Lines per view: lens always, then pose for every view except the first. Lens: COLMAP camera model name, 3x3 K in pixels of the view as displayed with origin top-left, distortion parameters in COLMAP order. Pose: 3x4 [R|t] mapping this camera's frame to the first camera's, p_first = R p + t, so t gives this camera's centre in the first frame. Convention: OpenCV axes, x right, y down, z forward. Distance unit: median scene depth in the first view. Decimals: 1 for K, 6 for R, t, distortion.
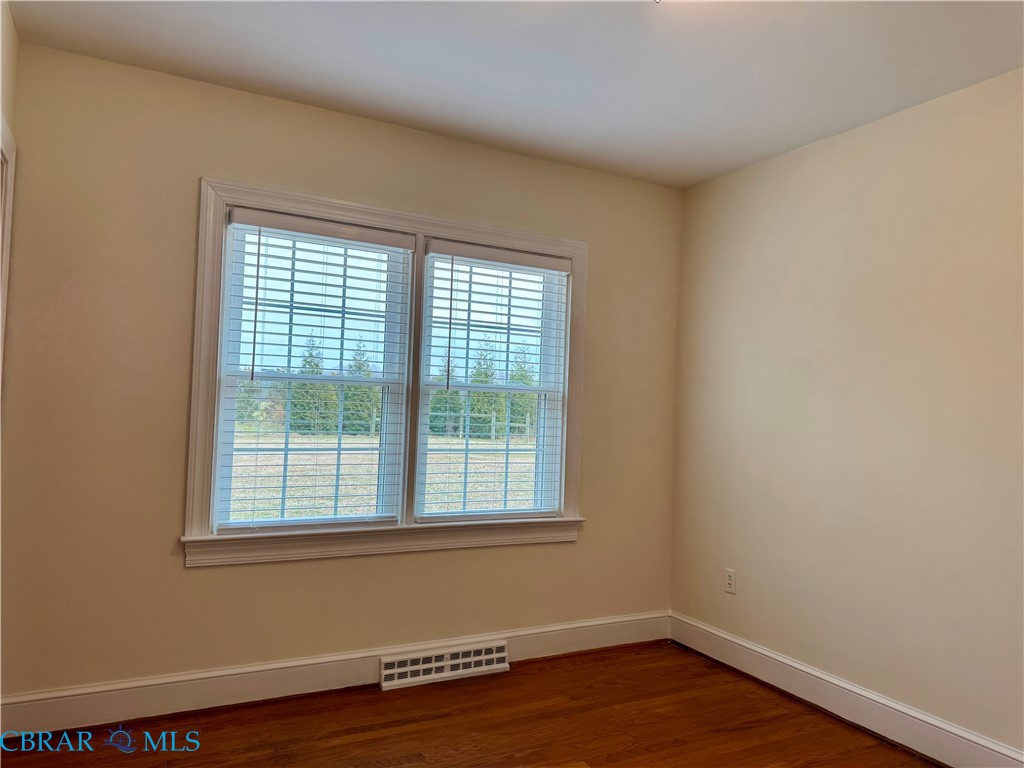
lens RADIAL K [[718.5, 0, 511.0], [0, 718.5, 371.4], [0, 0, 1]] dist [0.051748, -0.058631]
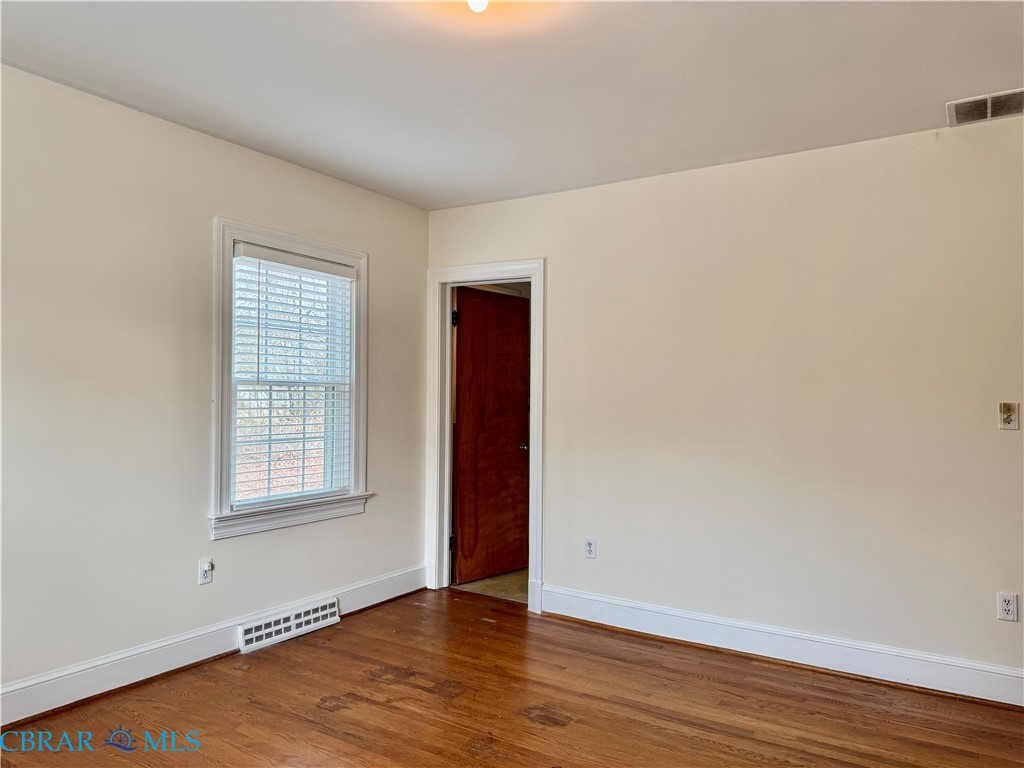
lens RADIAL K [[727.7, 0, 512.0], [0, 727.7, 384.0], [0, 0, 1]] dist [-0.001526, 0.000935]
pose [[0.879213, -0.025068, 0.475769, -0.099823], [0.007119, 0.999195, 0.039493, -0.006082], [-0.476376, -0.031336, 0.878683, -0.052883]]
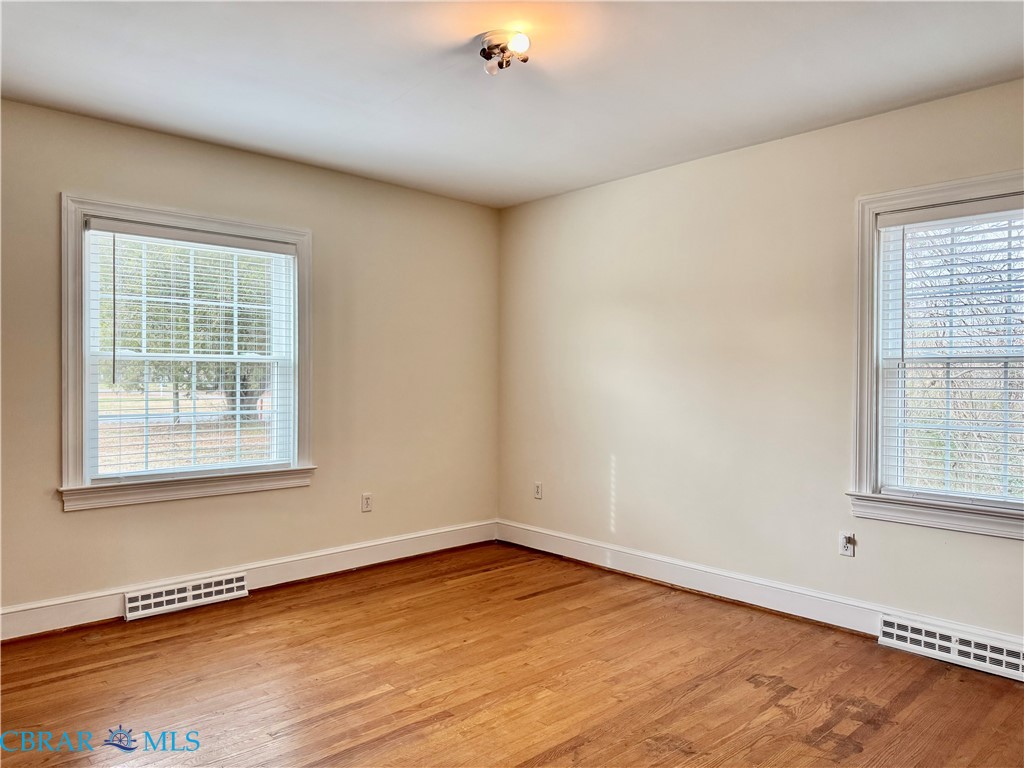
lens RADIAL K [[727.7, 0, 512.0], [0, 727.7, 384.0], [0, 0, 1]] dist [-0.001526, 0.000935]
pose [[0.250235, -0.029939, -0.967722, 0.219130], [0.044951, 0.998803, -0.019277, 0.014787], [0.967141, -0.038676, 0.251281, 0.062671]]
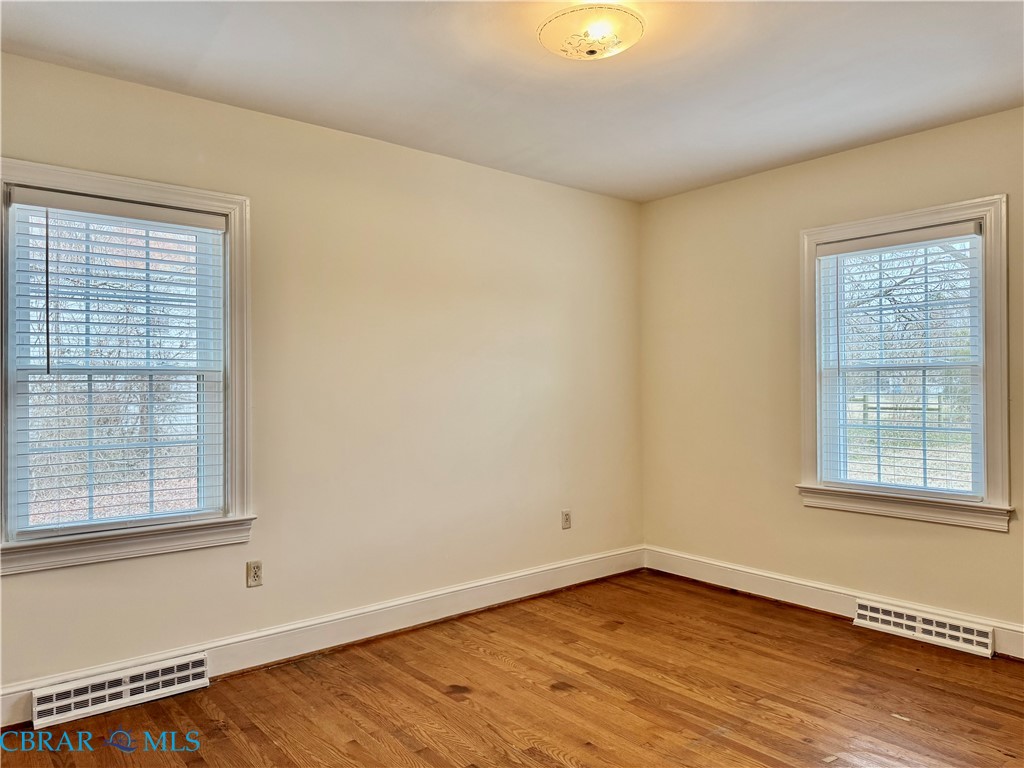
lens RADIAL K [[691.8, 0, 487.0], [0, 691.8, 378.9], [0, 0, 1]] dist [-0.003161, -0.004703]
pose [[0.987249, -0.044501, 0.152837, 0.071193], [0.038641, 0.998407, 0.041103, 0.004600], [-0.154423, -0.034673, 0.987396, 0.038794]]
